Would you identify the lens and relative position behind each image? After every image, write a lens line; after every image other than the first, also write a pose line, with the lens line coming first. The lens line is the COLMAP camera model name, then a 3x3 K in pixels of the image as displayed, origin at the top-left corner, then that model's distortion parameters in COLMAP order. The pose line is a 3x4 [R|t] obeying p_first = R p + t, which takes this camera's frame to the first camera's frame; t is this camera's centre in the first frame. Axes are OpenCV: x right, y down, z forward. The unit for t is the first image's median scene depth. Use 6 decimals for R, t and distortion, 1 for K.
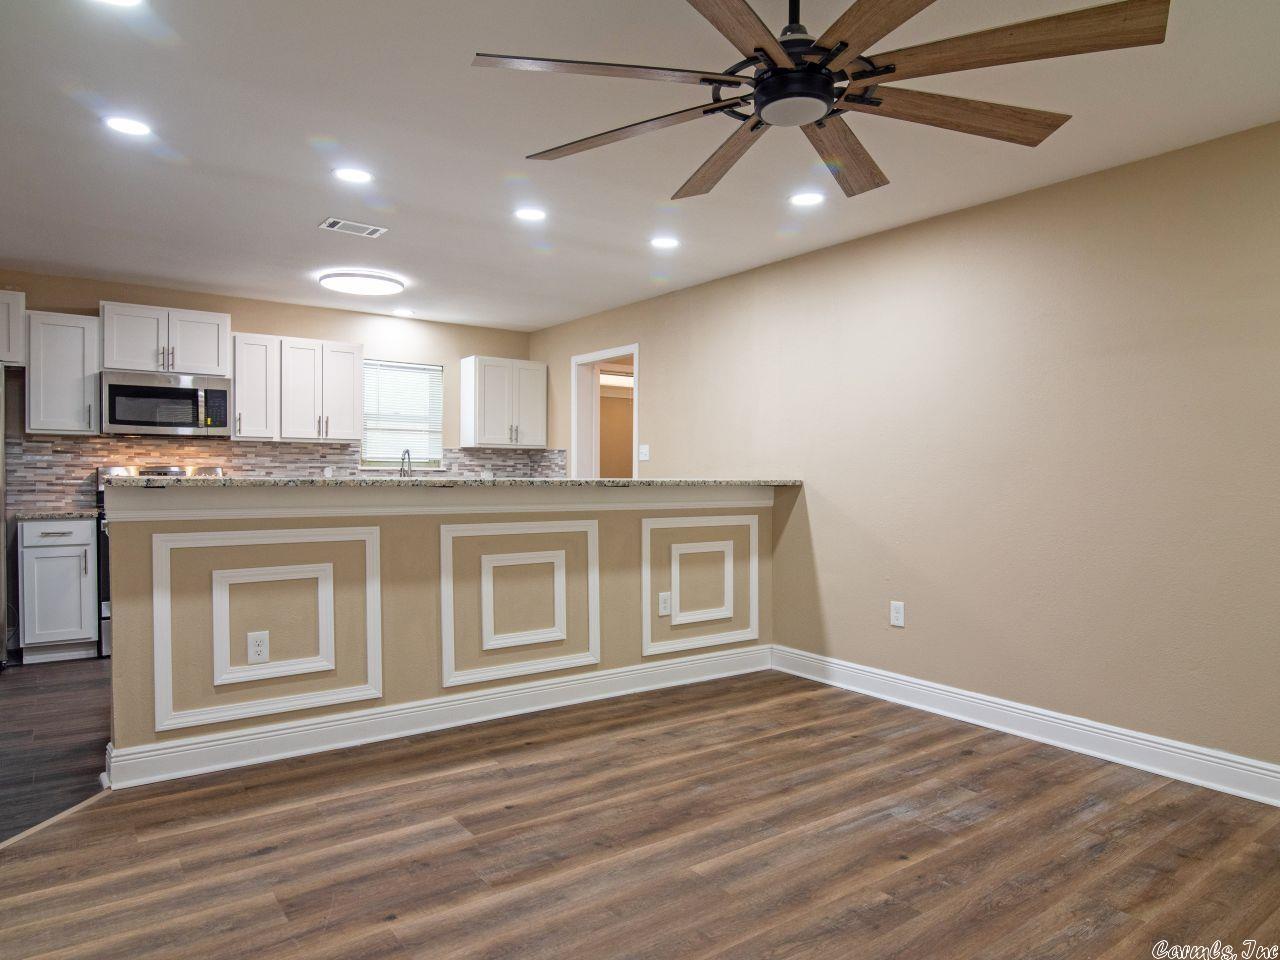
lens RADIAL K [[794.1, 0, 650.8], [0, 794.1, 484.3], [0, 0, 1]] dist [0.004419, 0.000169]
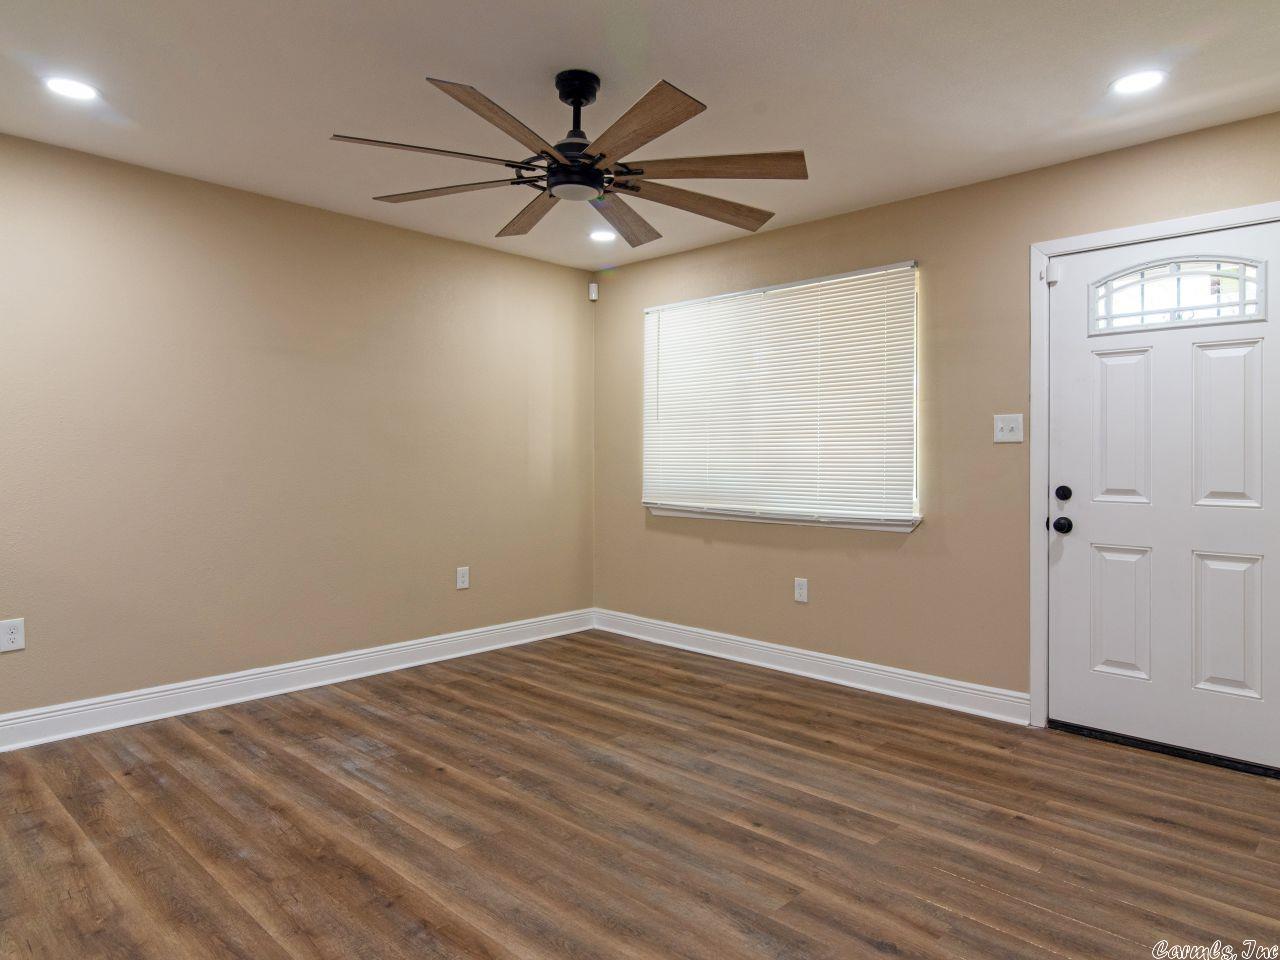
lens RADIAL K [[794.1, 0, 651.7], [0, 794.1, 477.4], [0, 0, 1]] dist [0.004419, 0.000169]
pose [[-0.173606, -0.026406, 0.984461, -0.769938], [0.004645, 0.999607, 0.027631, -0.009085], [-0.984804, 0.009370, -0.173415, 0.736928]]
